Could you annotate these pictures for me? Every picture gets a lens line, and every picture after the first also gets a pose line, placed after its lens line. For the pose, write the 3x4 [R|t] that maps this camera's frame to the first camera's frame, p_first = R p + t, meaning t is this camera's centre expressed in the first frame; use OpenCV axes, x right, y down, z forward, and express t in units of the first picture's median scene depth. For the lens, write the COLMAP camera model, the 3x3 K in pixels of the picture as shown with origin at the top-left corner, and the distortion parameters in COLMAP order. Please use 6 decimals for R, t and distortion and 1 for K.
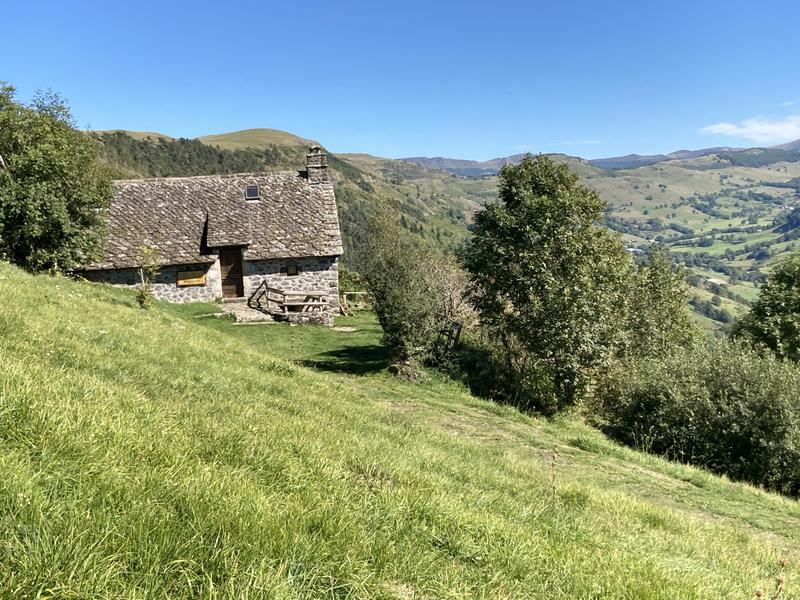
lens RADIAL K [[1145.2, 0, 395.5], [0, 1145.2, 297.0], [0, 0, 1]] dist [0.069284, 0.000000]
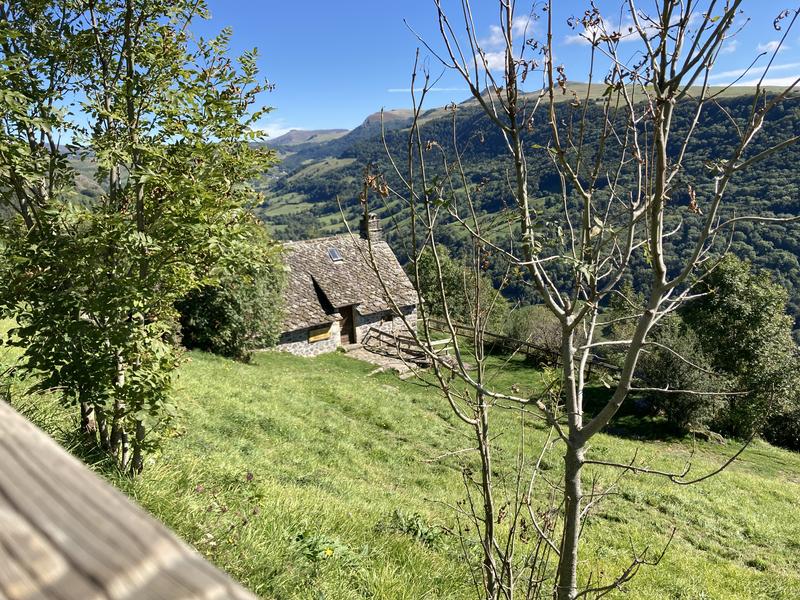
lens RADIAL K [[661.8, 0, 406.1], [0, 661.8, 301.6], [0, 0, 1]] dist [0.061384, -0.054262]
pose [[0.867943, -0.097533, 0.486993, -0.429966], [0.044958, 0.991932, 0.118534, -0.127630], [-0.494625, -0.080987, 0.865325, 0.353702]]
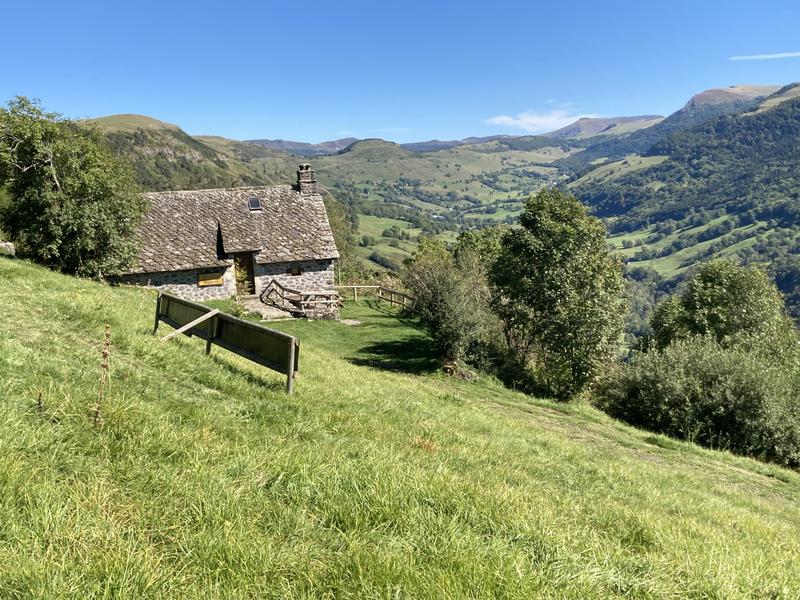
lens RADIAL K [[927.2, 0, 403.6], [0, 927.2, 294.5], [0, 0, 1]] dist [0.048645, 0.000000]
pose [[0.985602, -0.018080, 0.168115, -0.142079], [0.010834, 0.998976, 0.043918, -0.040083], [-0.168737, -0.041465, 0.984789, 0.034896]]
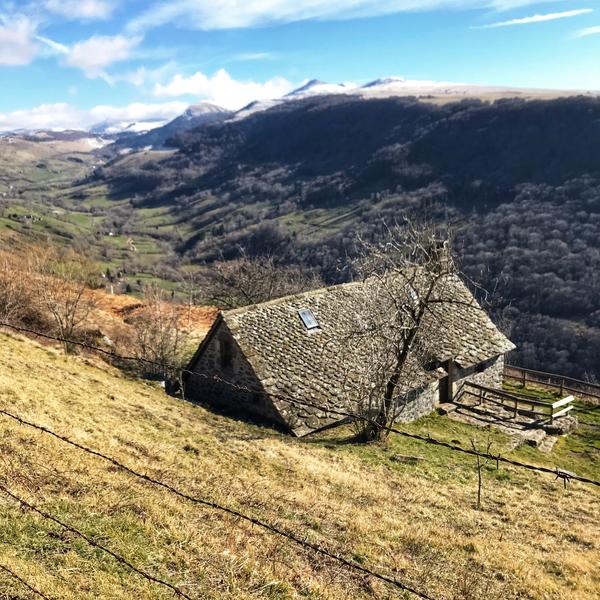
lens RADIAL K [[671.8, 0, 298.6], [0, 671.8, 303.8], [0, 0, 1]] dist [0.030997, 0.000000]
pose [[0.812843, -0.102985, 0.573307, -0.581685], [0.031659, 0.990602, 0.133059, -0.171945], [-0.581622, -0.090006, 0.808464, 0.595840]]
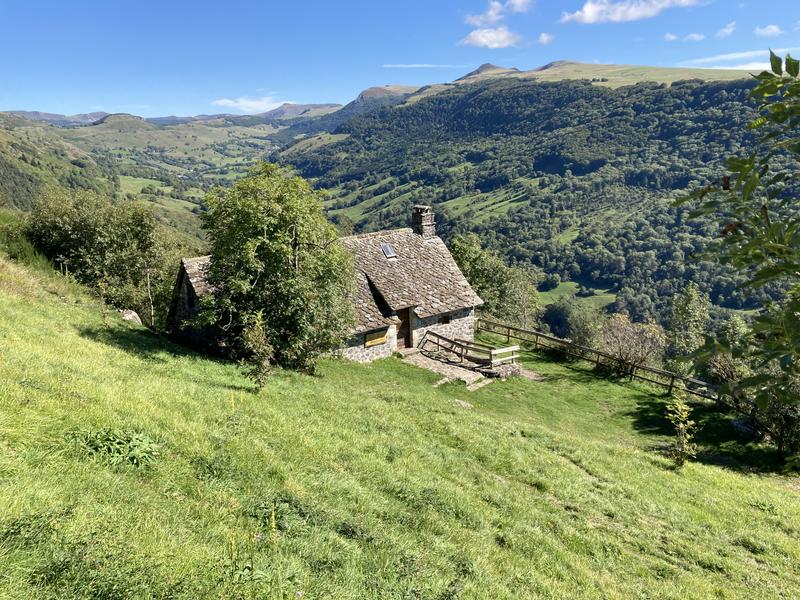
lens RADIAL K [[661.8, 0, 403.9], [0, 661.8, 297.9], [0, 0, 1]] dist [0.061384, -0.054262]
pose [[0.864452, -0.094012, 0.493846, -0.463968], [0.023901, 0.988933, 0.146422, -0.147568], [-0.502147, -0.114771, 0.857133, 0.435891]]
